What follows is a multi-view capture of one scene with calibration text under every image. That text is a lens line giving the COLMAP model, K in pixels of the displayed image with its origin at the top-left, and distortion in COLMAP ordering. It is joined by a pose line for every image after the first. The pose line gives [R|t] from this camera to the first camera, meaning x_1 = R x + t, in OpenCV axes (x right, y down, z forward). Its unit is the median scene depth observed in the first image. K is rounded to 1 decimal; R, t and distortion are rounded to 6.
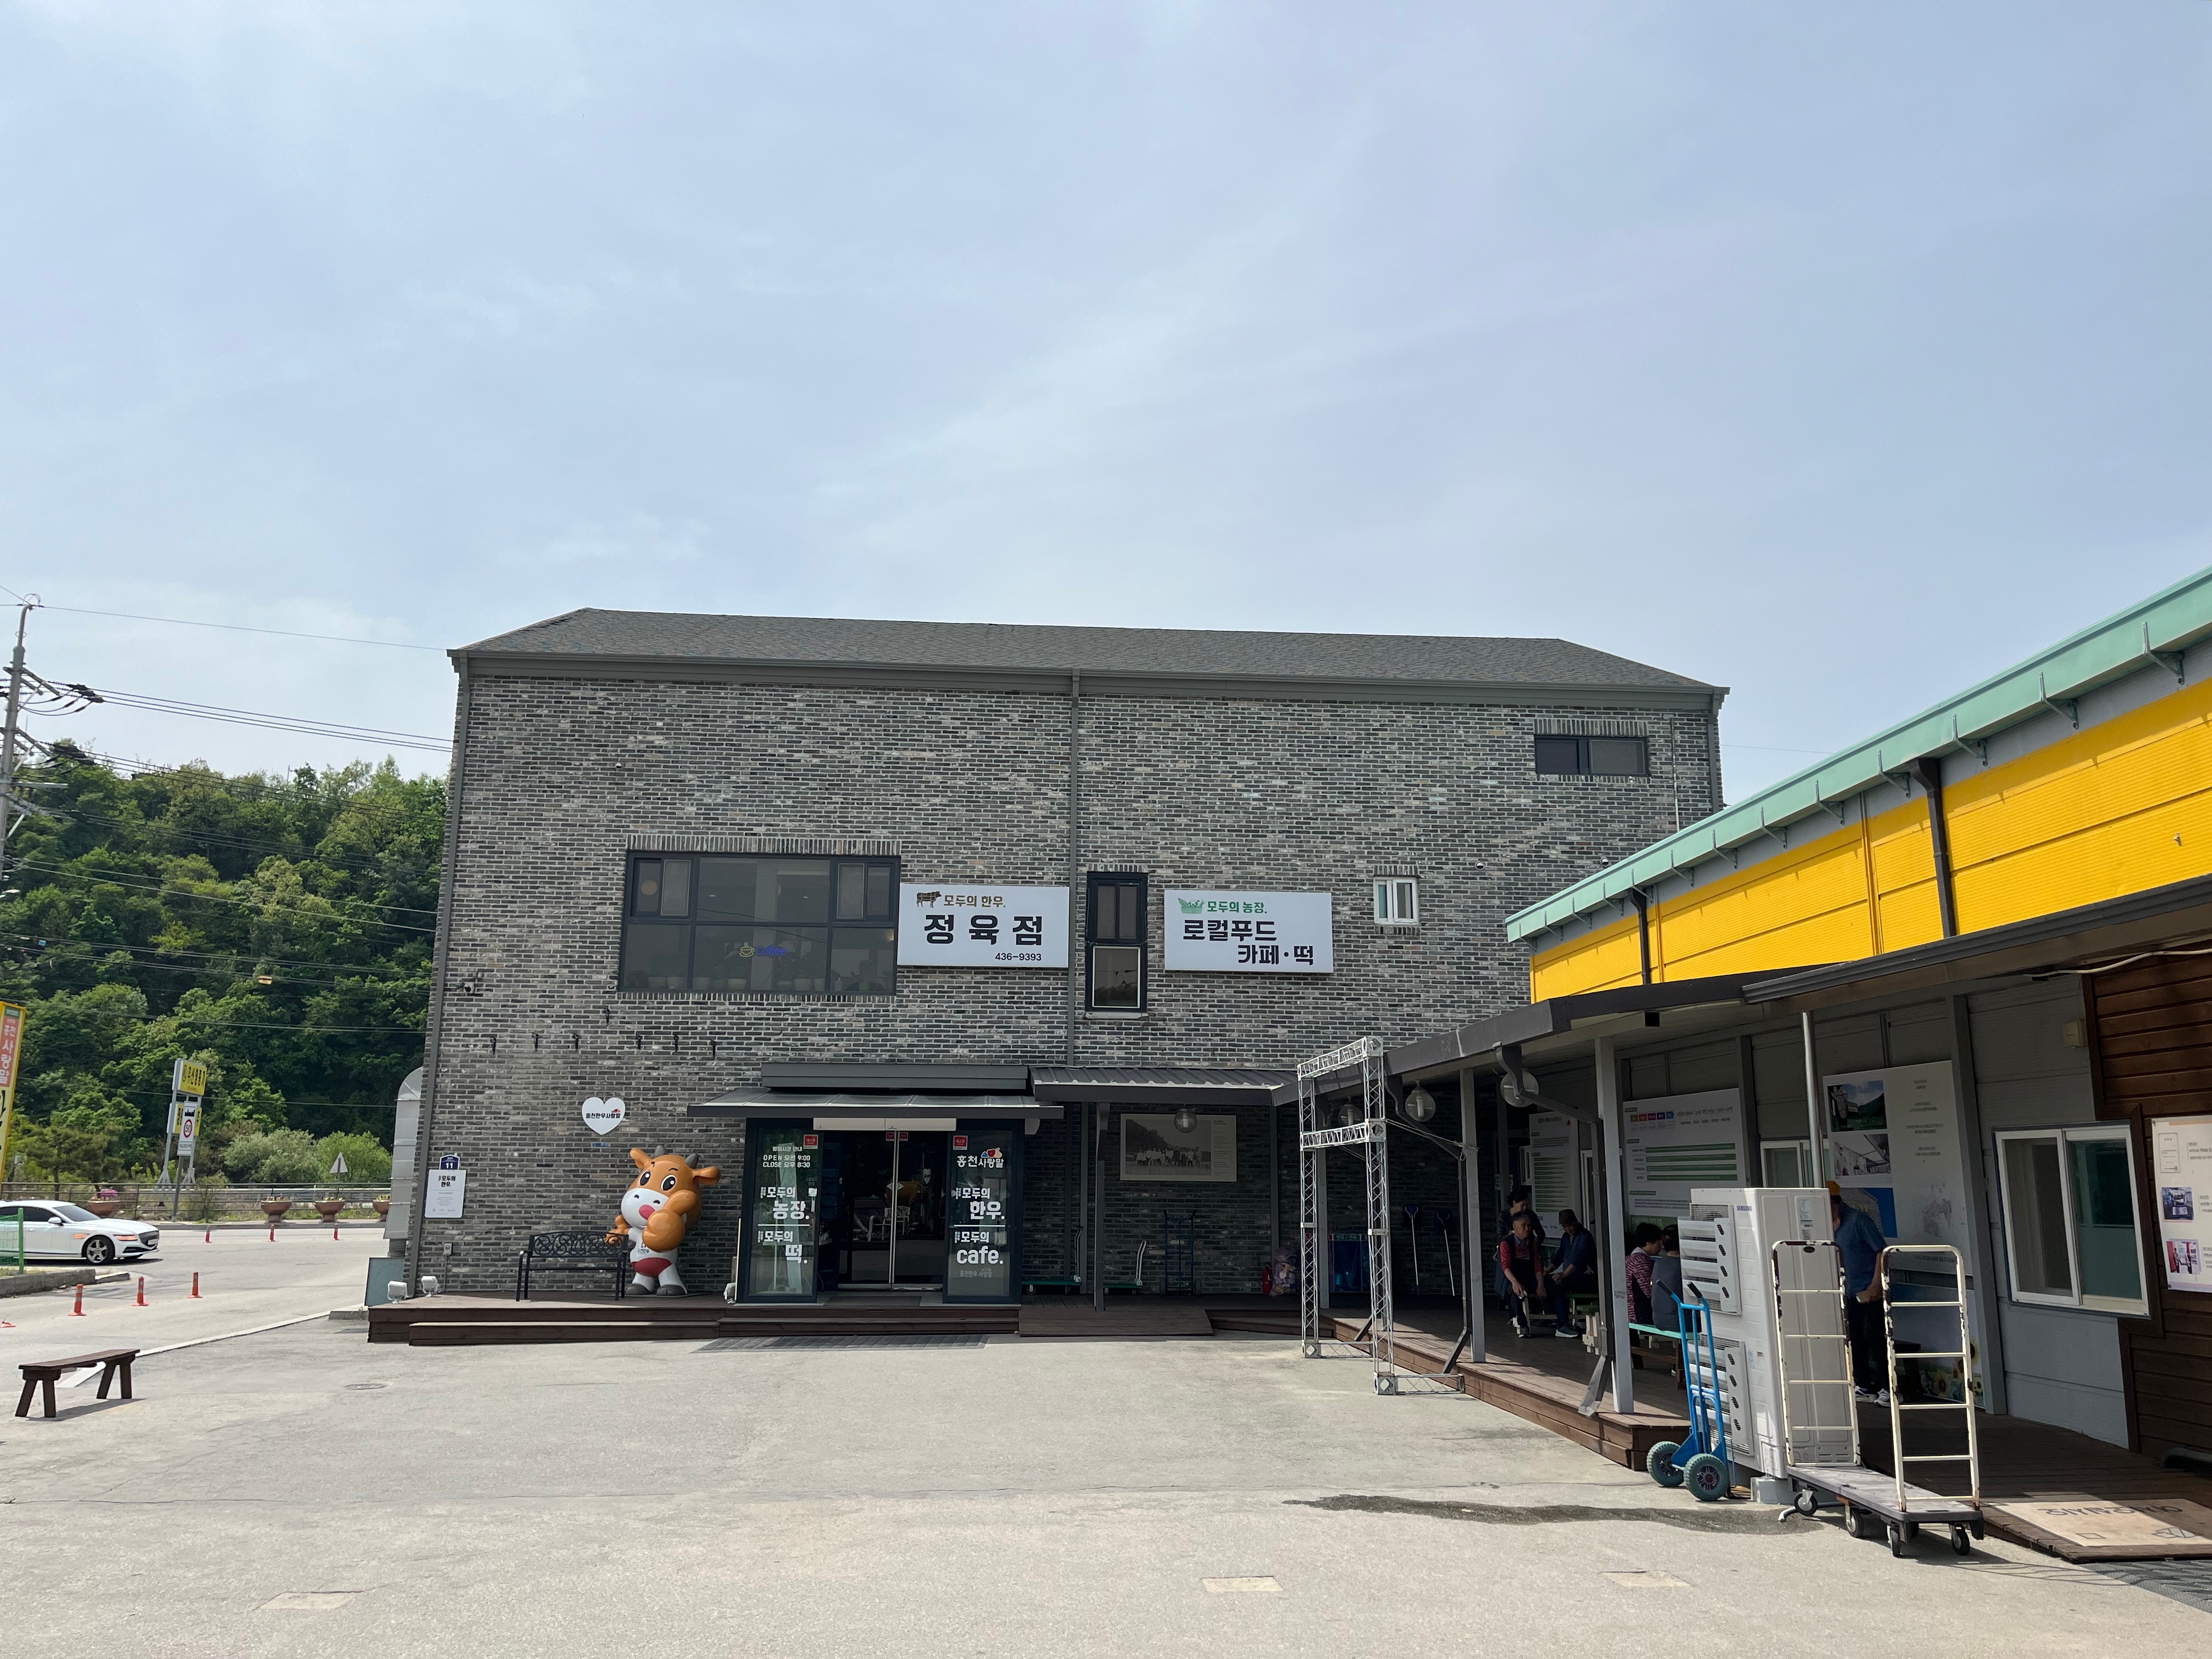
lens RADIAL K [[1723.4, 0, 1094.4], [0, 1723.4, 829.2], [0, 0, 1]] dist [0.063430, -0.093387]
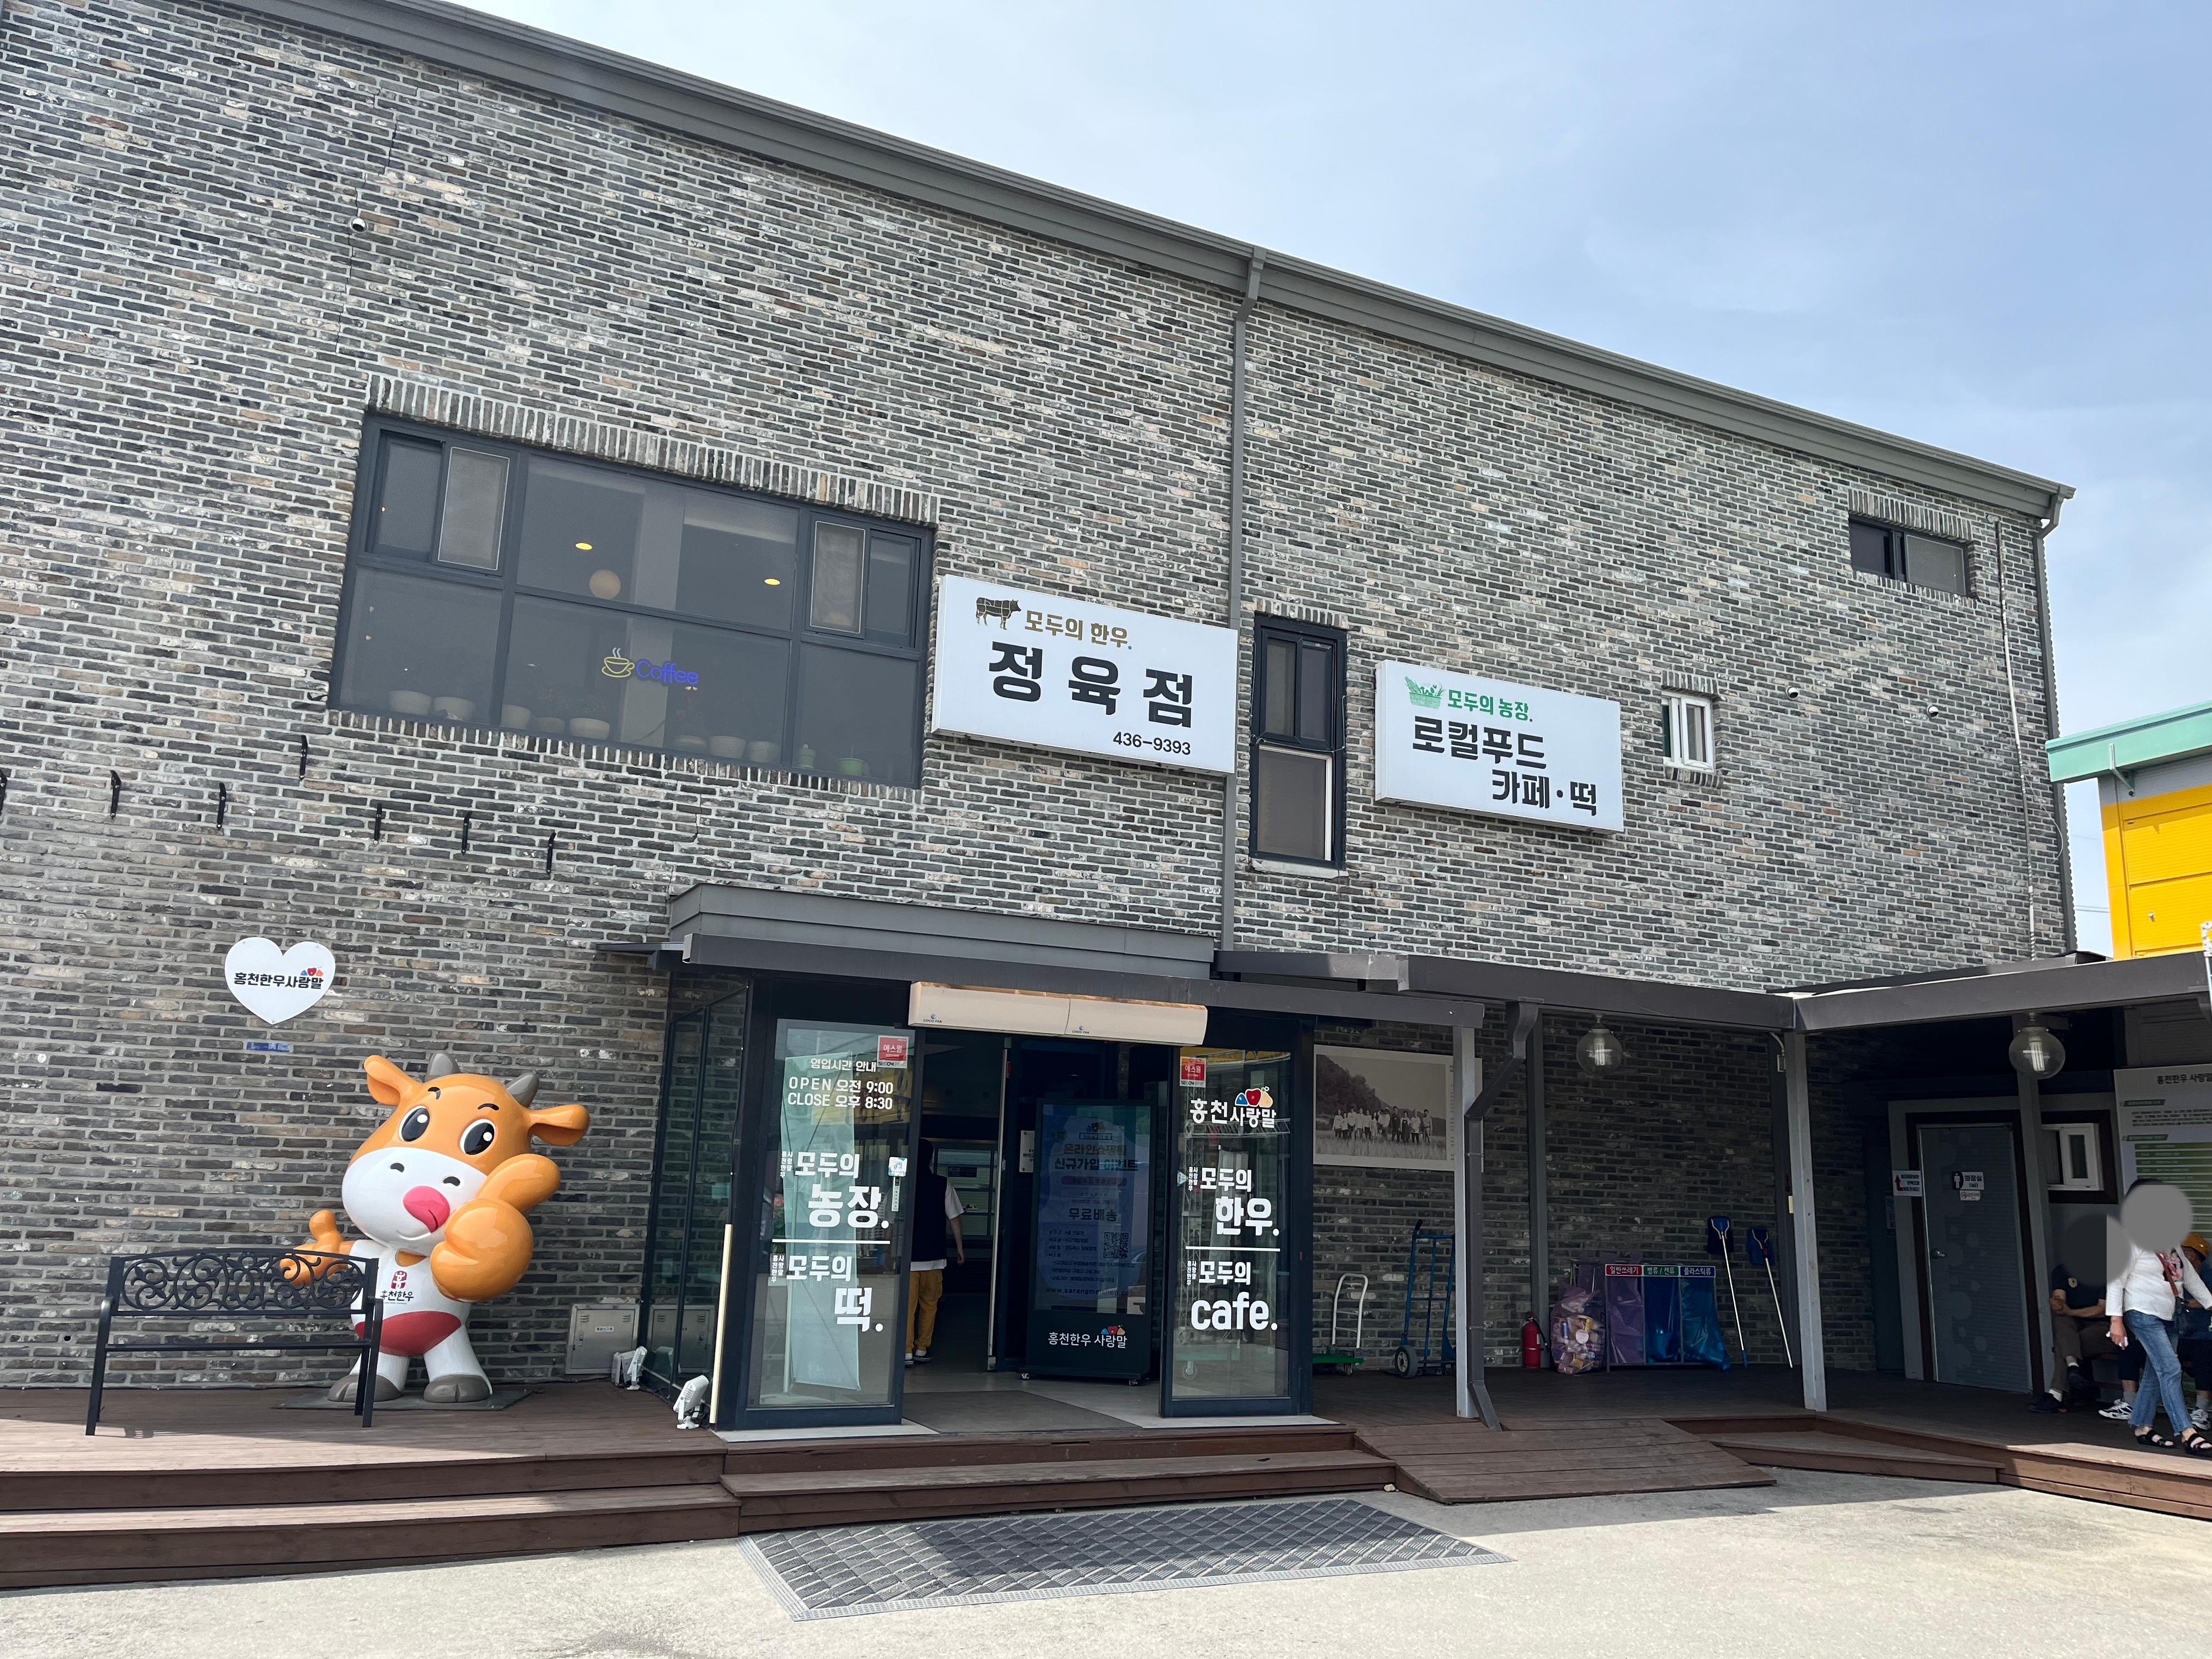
lens RADIAL K [[1723.4, 0, 1124.8], [0, 1723.4, 841.3], [0, 0, 1]] dist [0.063430, -0.093387]
pose [[0.925123, 0.097104, 0.367039, -0.242731], [-0.098684, 0.995013, -0.014509, 0.112095], [-0.366617, -0.022798, 0.930093, 0.500894]]
